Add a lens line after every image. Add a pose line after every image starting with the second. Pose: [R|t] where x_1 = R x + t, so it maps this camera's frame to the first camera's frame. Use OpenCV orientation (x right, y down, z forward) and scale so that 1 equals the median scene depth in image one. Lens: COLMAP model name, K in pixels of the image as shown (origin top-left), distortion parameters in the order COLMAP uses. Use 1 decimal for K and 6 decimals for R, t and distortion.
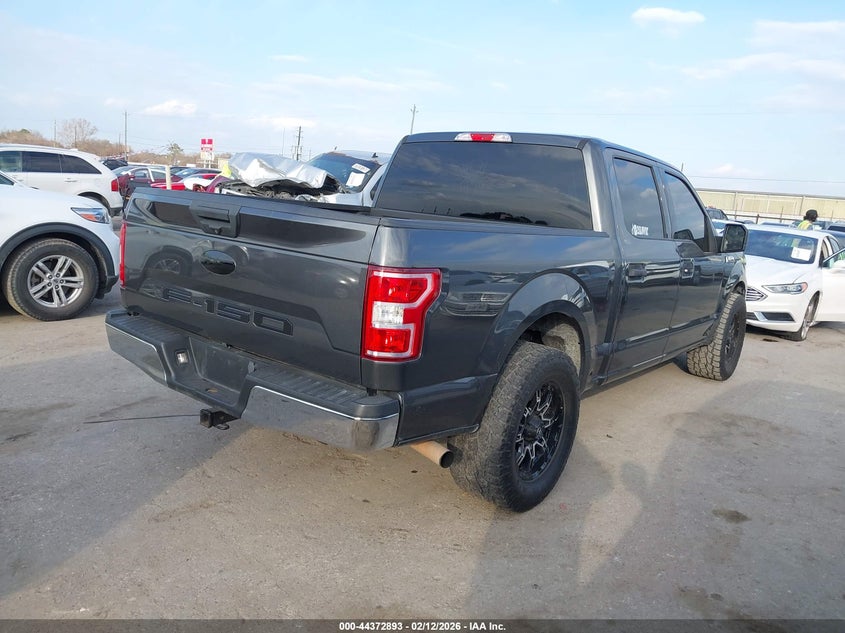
lens RADIAL K [[658.4, 0, 422.5], [0, 658.4, 316.5], [0, 0, 1]] dist [0.000831, -0.000594]
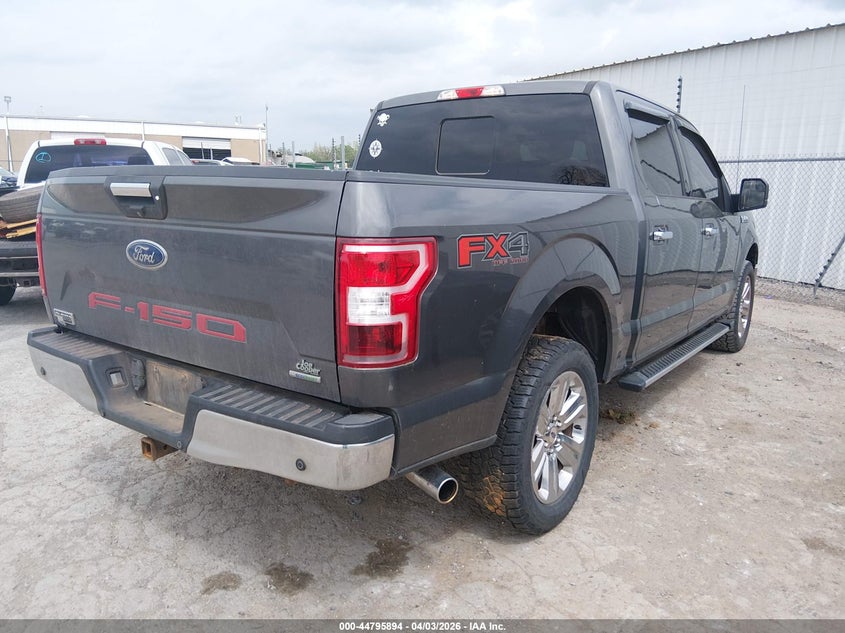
lens RADIAL K [[658.4, 0, 422.5], [0, 658.4, 316.5], [0, 0, 1]] dist [0.000831, -0.000594]
pose [[0.997647, -0.067683, 0.010914, -0.002136], [0.067439, 0.997495, 0.021346, -0.000894], [-0.012331, -0.020560, 0.999713, 0.254690]]
